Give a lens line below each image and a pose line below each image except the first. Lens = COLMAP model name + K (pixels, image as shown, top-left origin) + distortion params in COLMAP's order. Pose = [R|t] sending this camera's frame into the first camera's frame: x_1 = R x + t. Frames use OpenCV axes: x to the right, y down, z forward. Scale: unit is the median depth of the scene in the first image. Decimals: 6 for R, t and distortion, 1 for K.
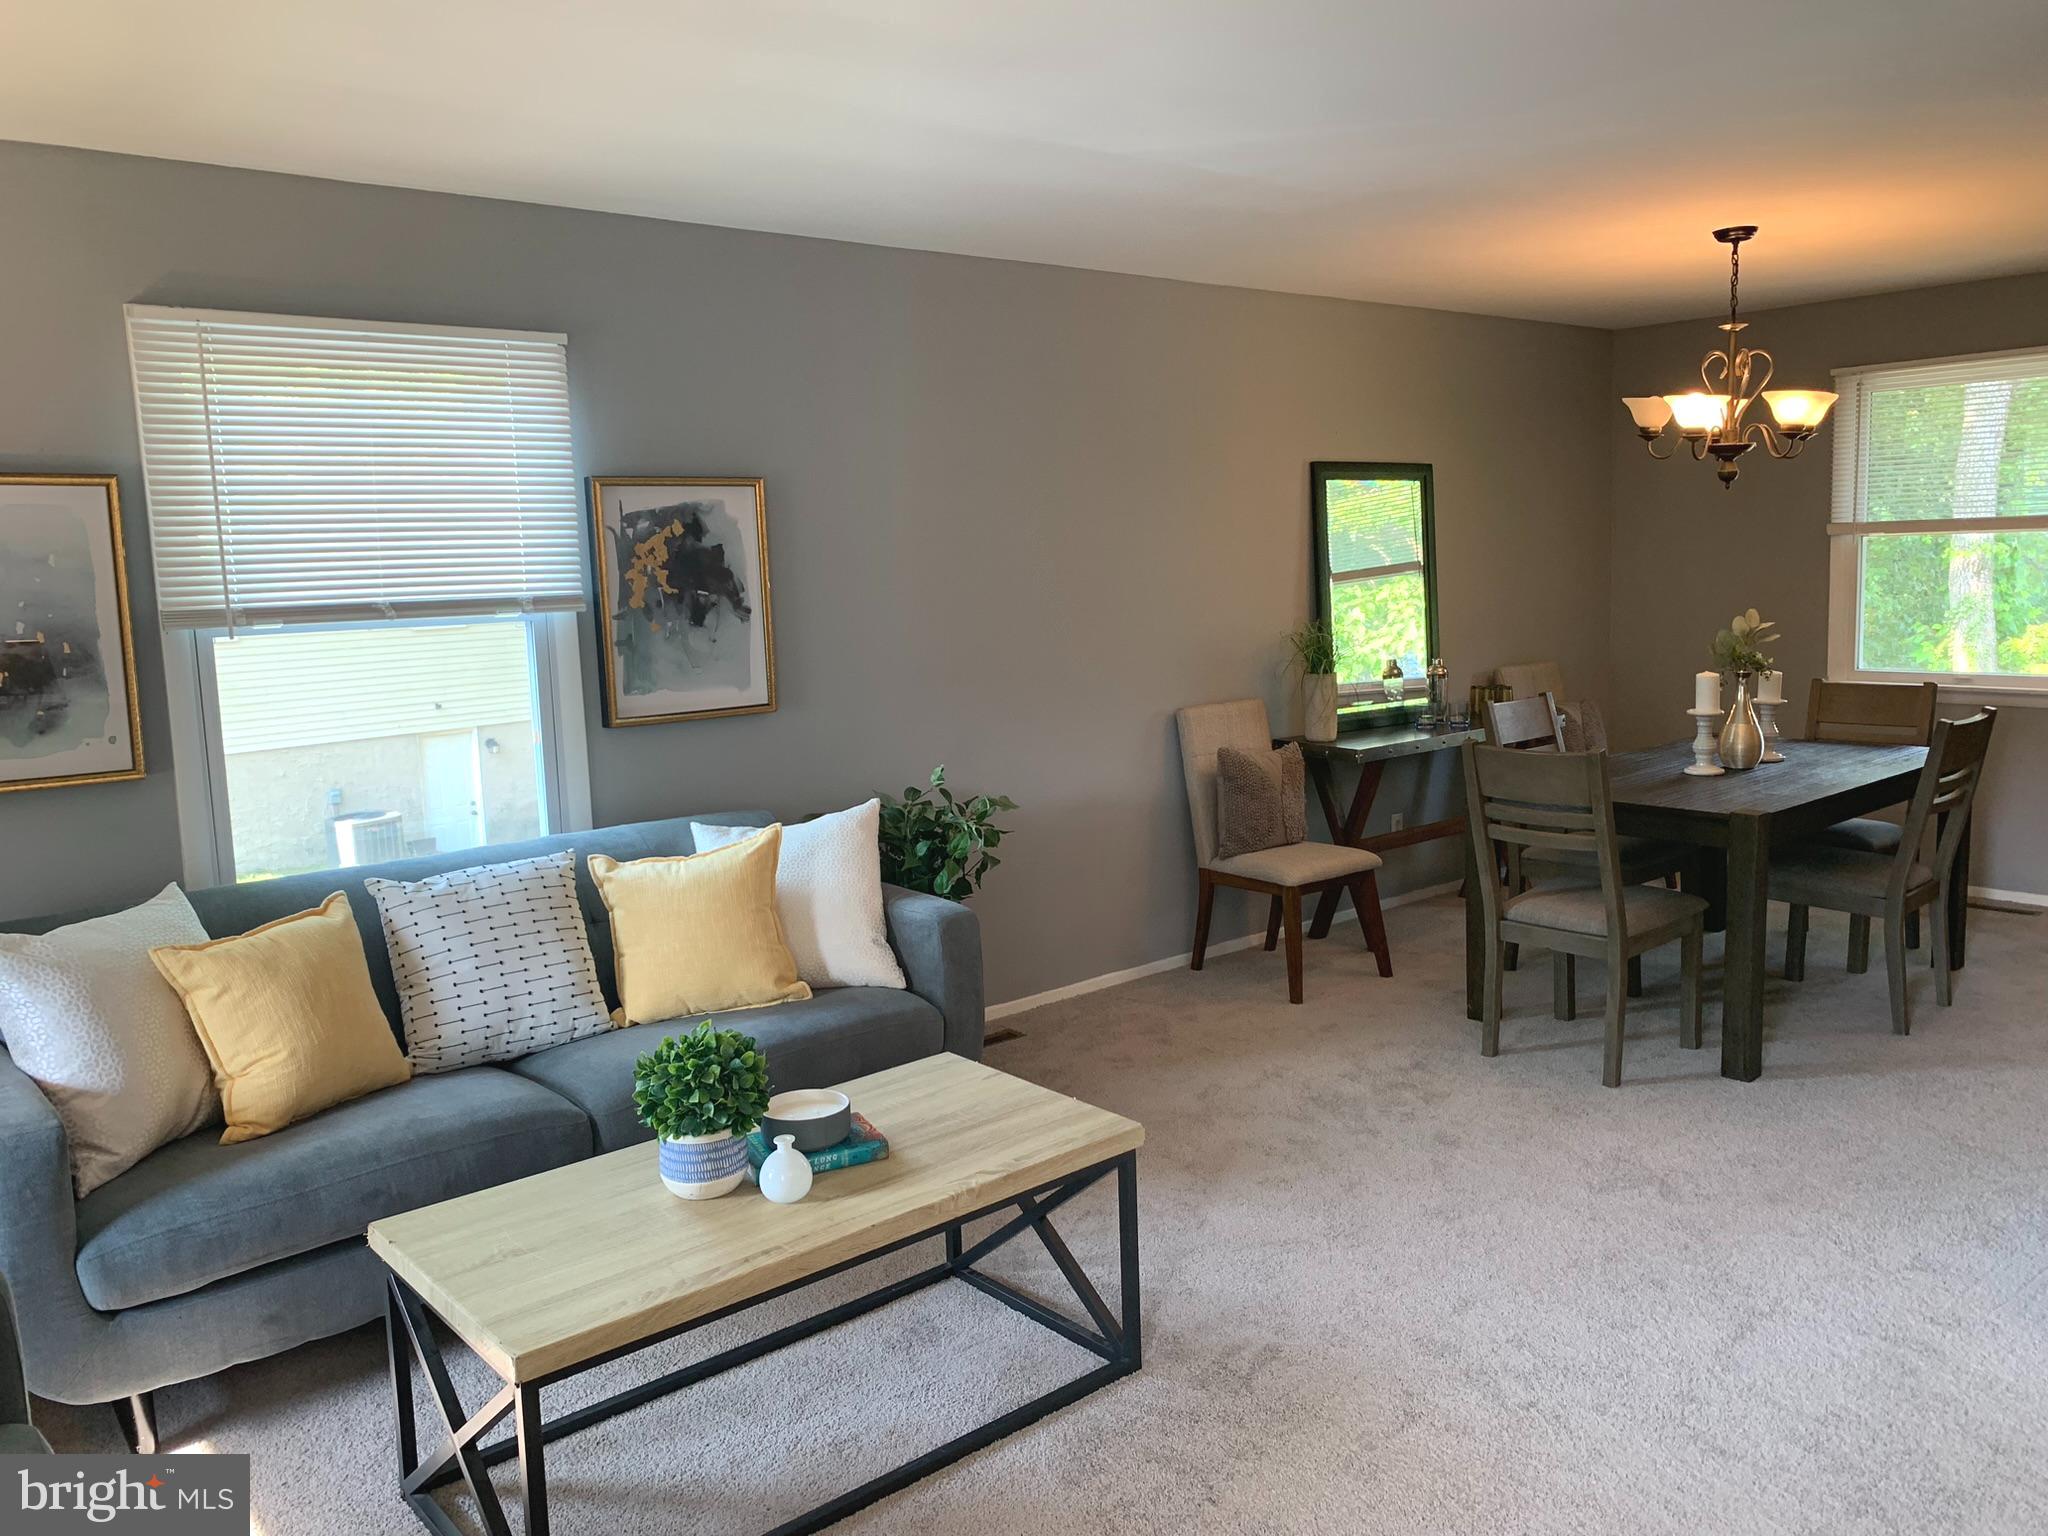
lens RADIAL K [[1554.9, 0, 1015.4], [0, 1554.9, 738.8], [0, 0, 1]] dist [0.023084, -0.028710]
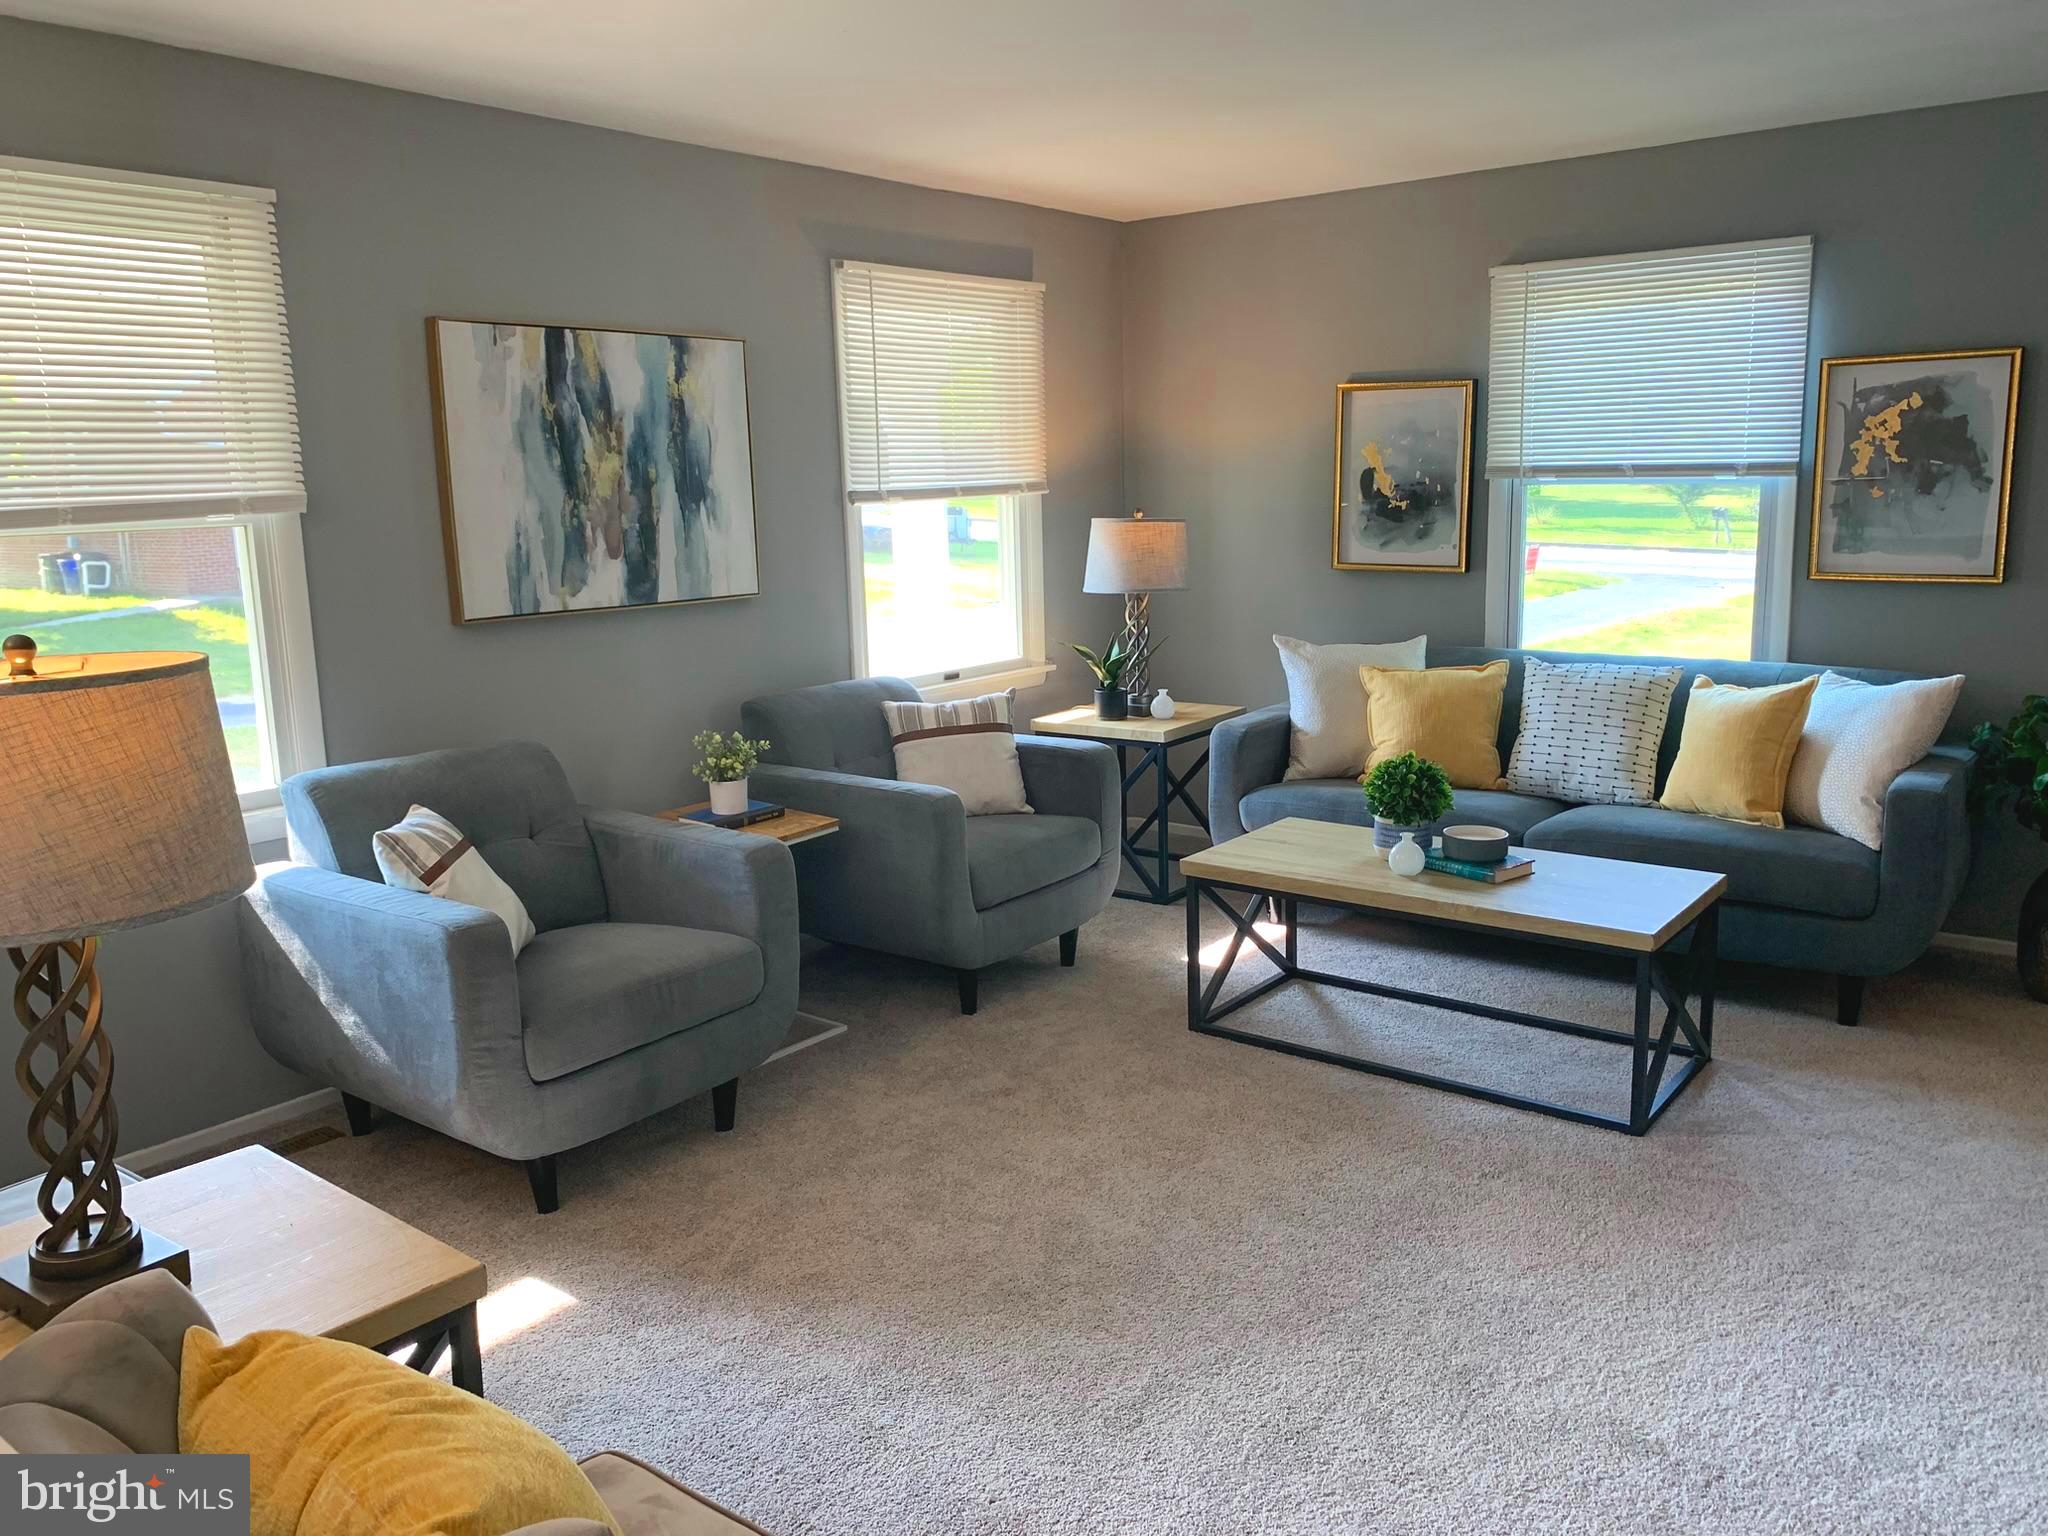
lens RADIAL K [[1554.9, 0, 1027.1], [0, 1554.9, 754.2], [0, 0, 1]] dist [0.023084, -0.028710]
pose [[0.202221, 0.209998, -0.956560, 0.848079], [-0.096212, 0.976275, 0.193987, -0.055070], [0.974602, 0.052805, 0.217628, 0.212929]]
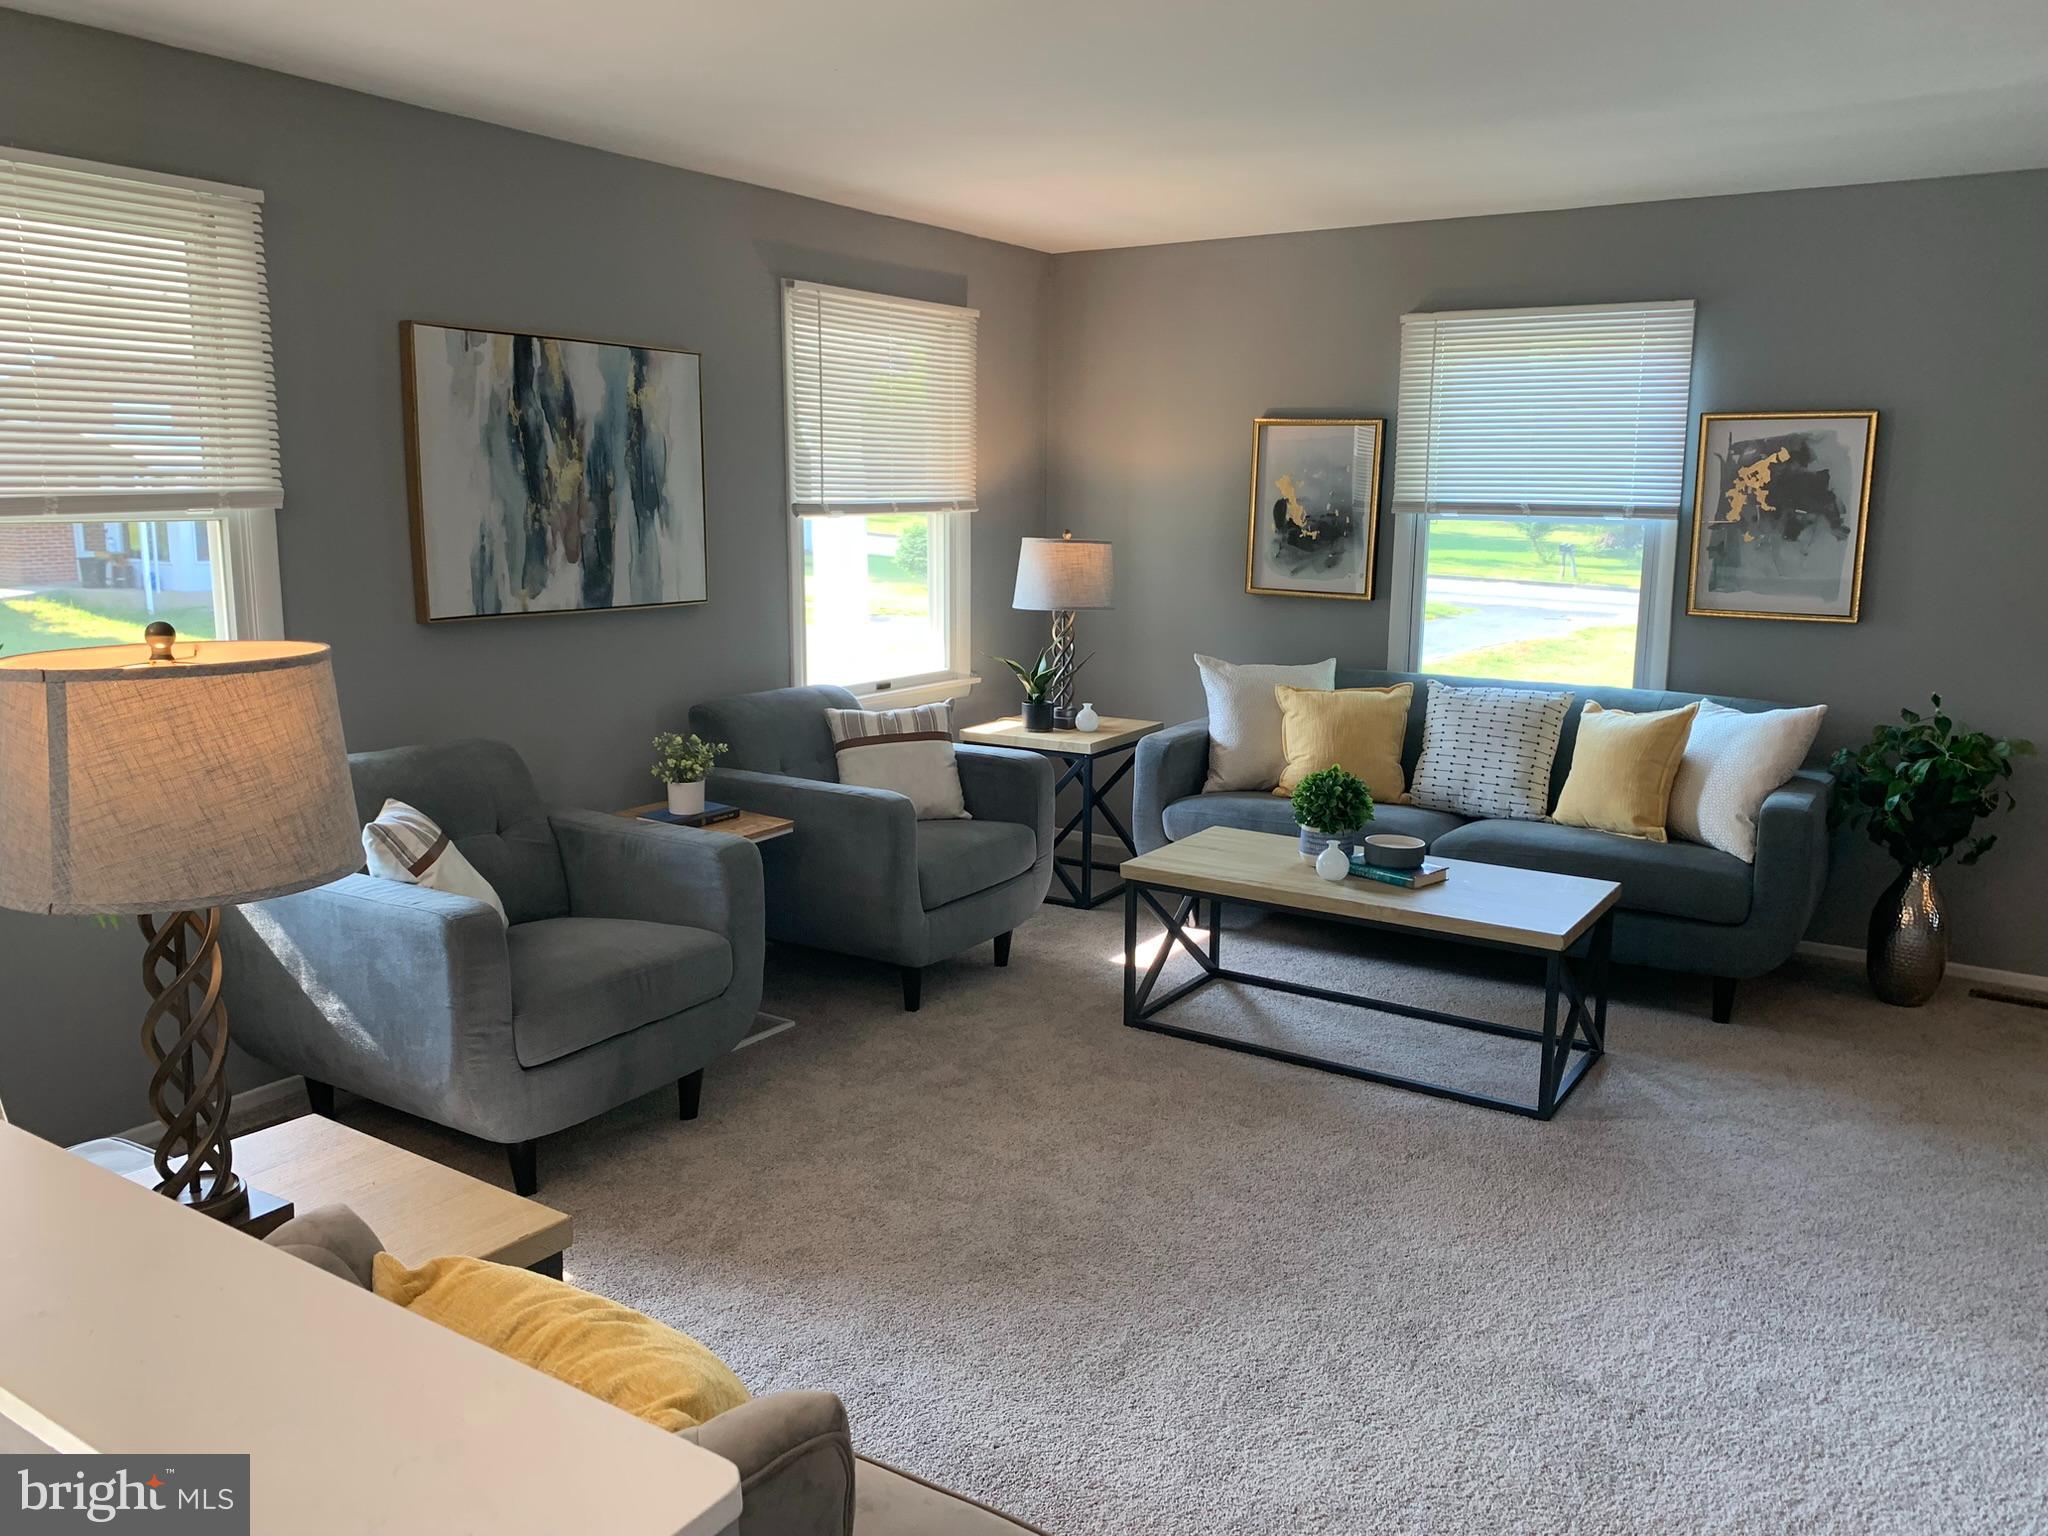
lens RADIAL K [[1554.9, 0, 1031.0], [0, 1554.9, 757.2], [0, 0, 1]] dist [0.023084, -0.028710]
pose [[0.285584, 0.206930, -0.935746, 0.885753], [-0.131348, 0.975648, 0.175667, -0.052313], [0.949310, 0.072741, 0.305810, 0.136034]]
